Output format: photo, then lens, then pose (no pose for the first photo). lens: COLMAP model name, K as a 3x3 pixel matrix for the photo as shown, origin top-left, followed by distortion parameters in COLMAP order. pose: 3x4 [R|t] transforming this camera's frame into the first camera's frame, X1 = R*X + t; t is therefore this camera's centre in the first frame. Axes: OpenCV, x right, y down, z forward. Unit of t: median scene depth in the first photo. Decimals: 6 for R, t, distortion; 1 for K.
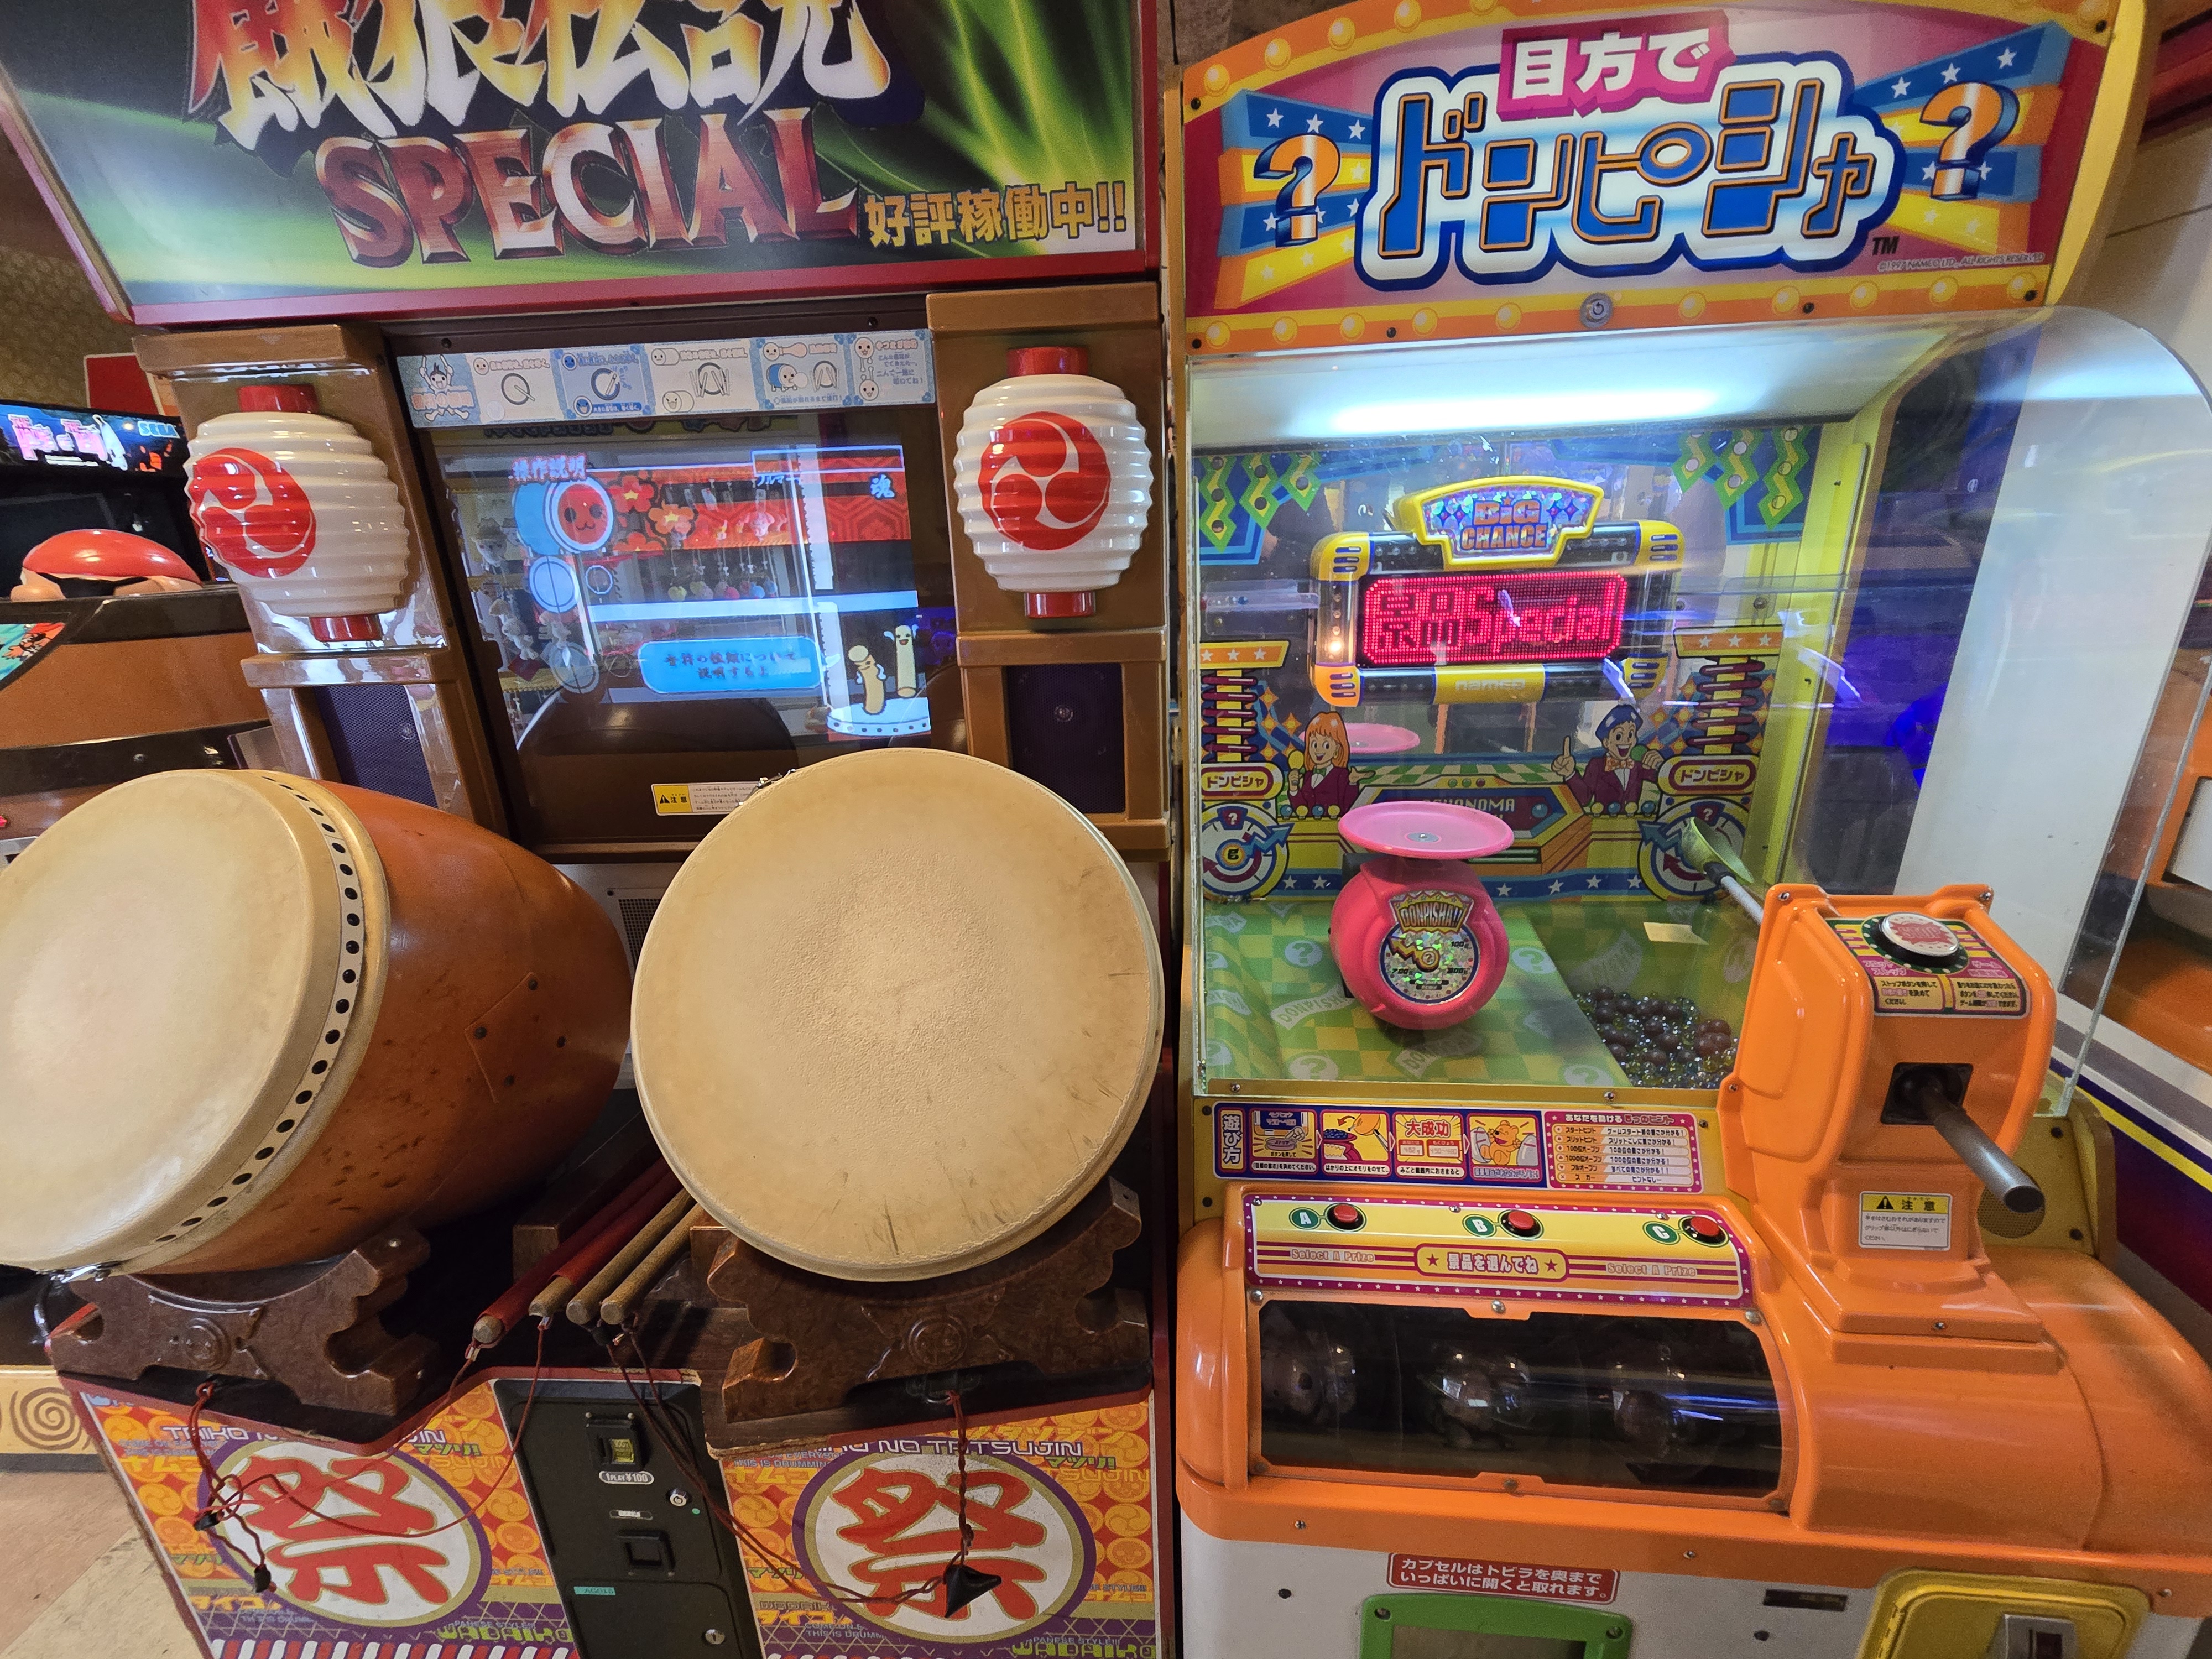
lens RADIAL K [[898.5, 0, 1103.9], [0, 898.5, 825.8], [0, 0, 1]] dist [0.000583, 0.000212]
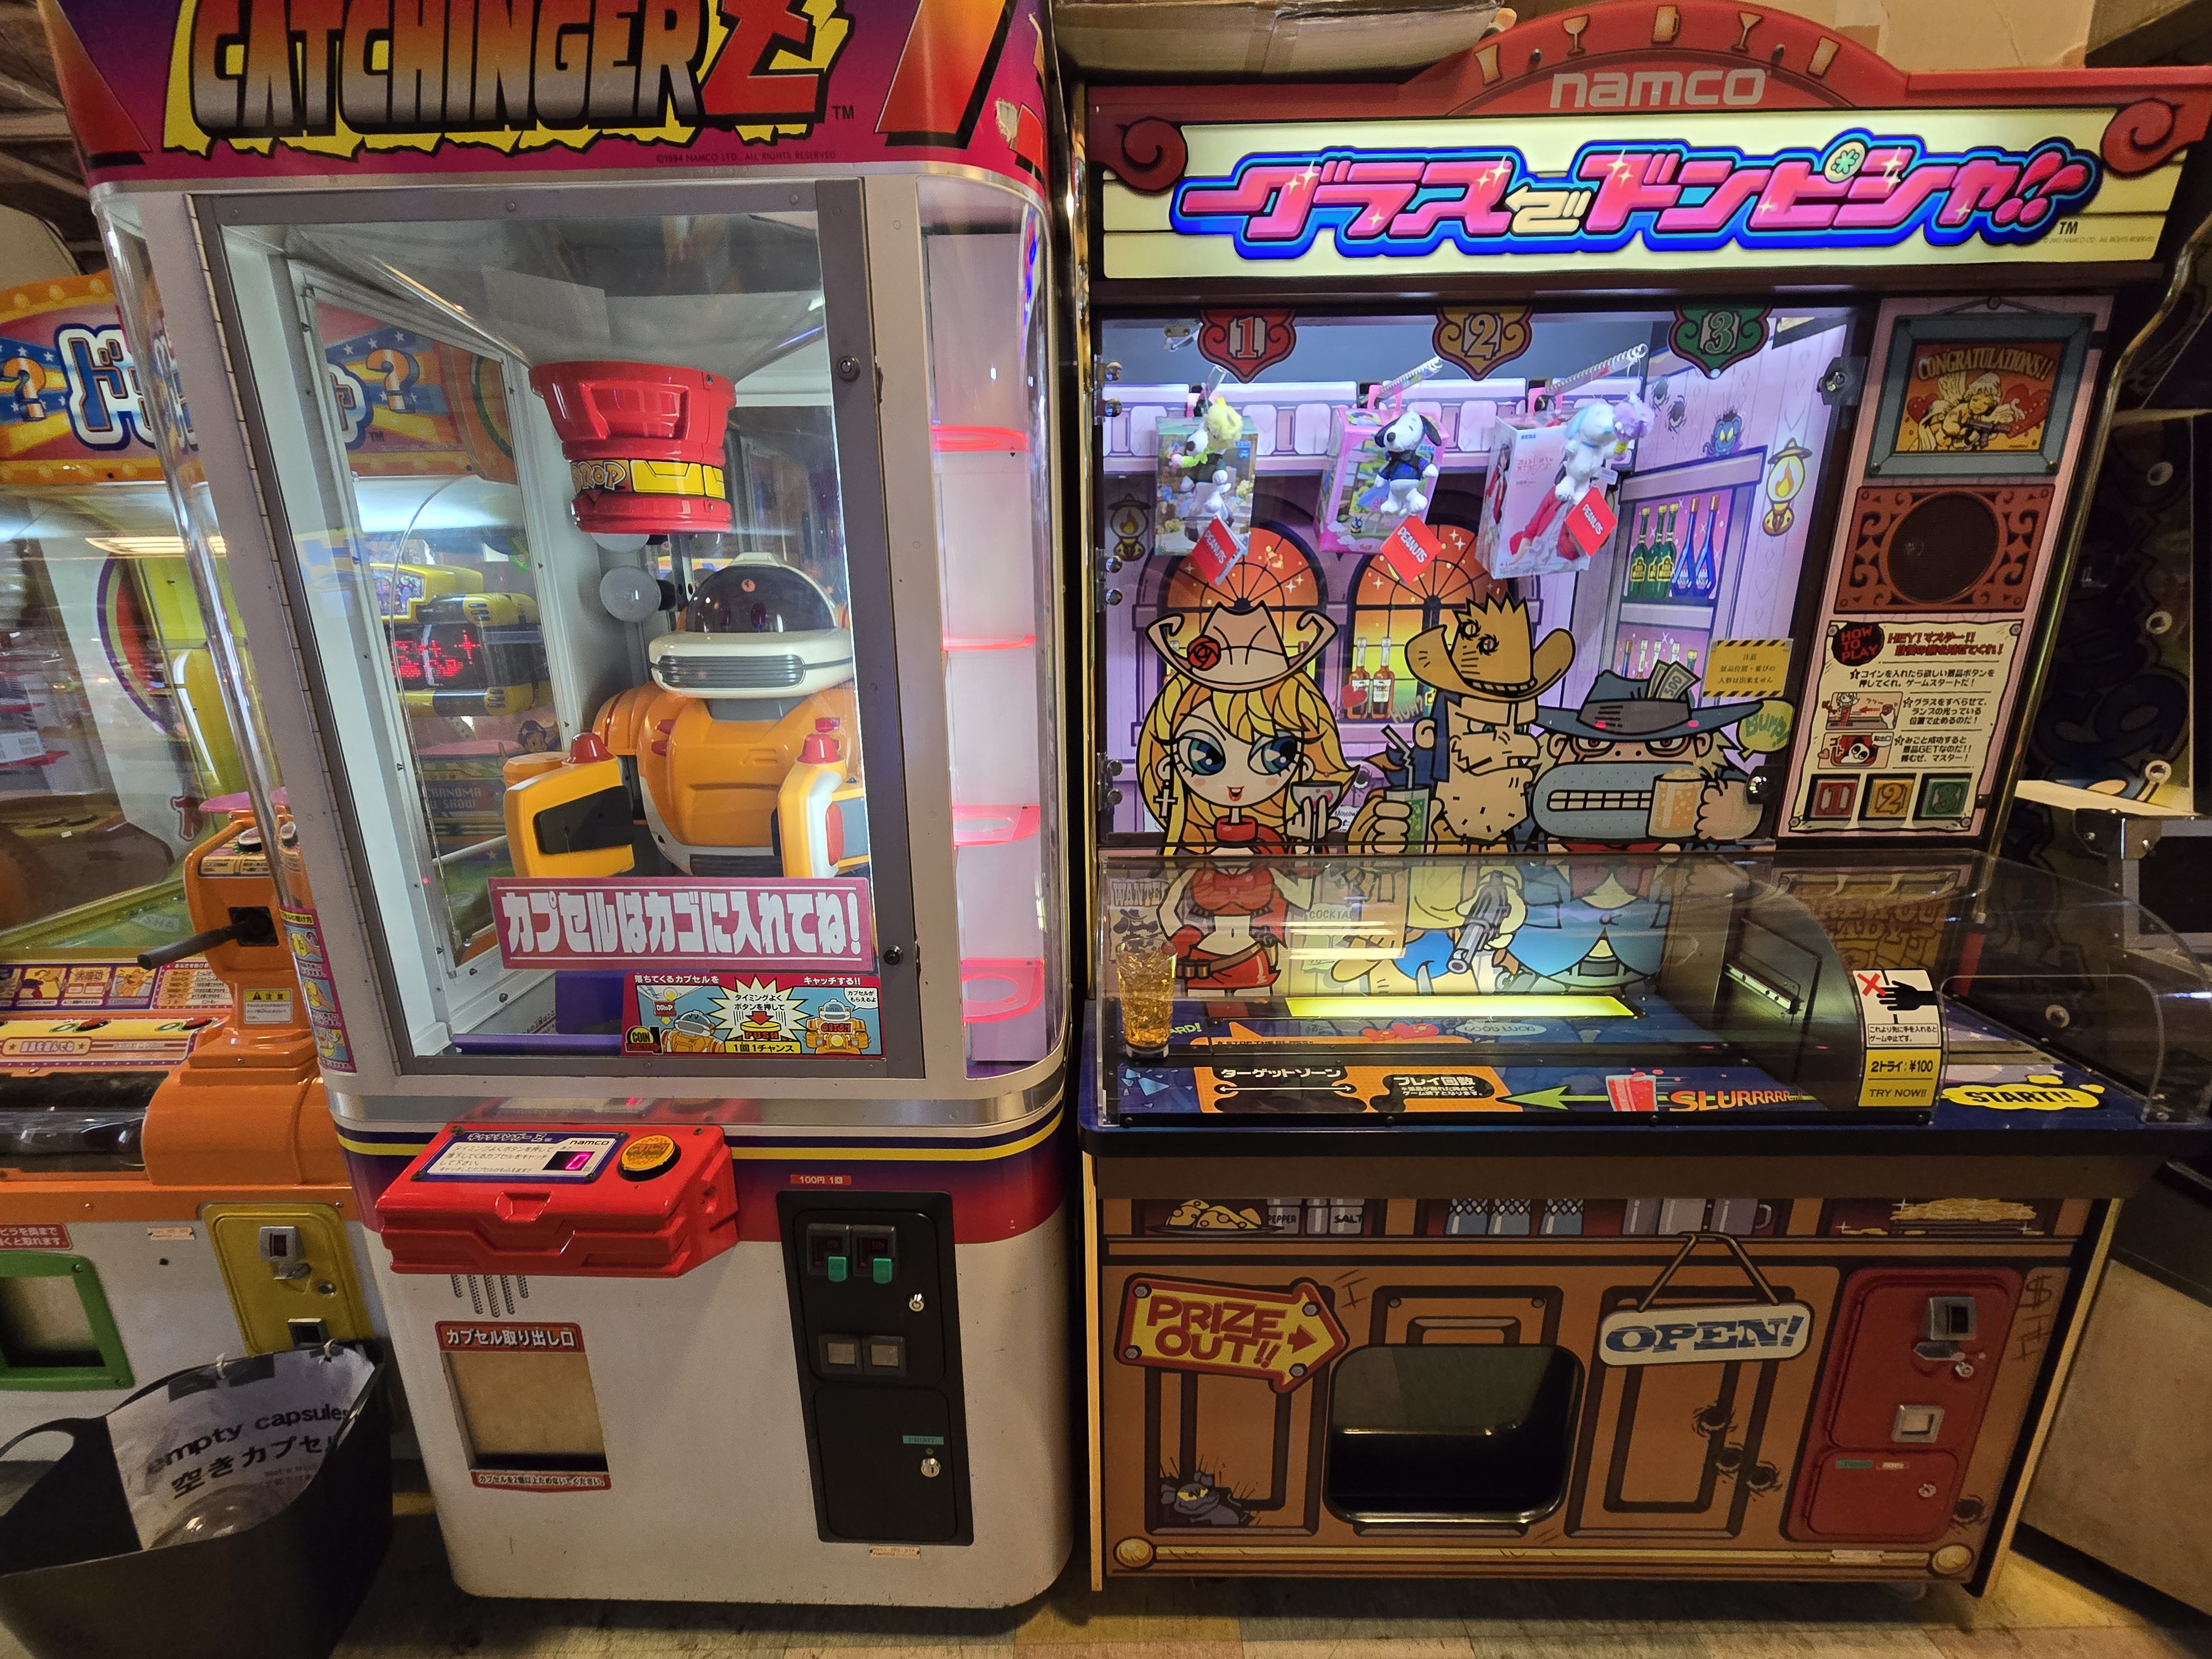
lens RADIAL K [[898.5, 0, 1110.8], [0, 898.5, 825.7], [0, 0, 1]] dist [0.000583, 0.000212]
pose [[0.997000, -0.003656, 0.077318, 2.068567], [0.008231, 0.998228, -0.058937, 0.189469], [-0.076966, 0.059397, 0.995263, -0.723808]]
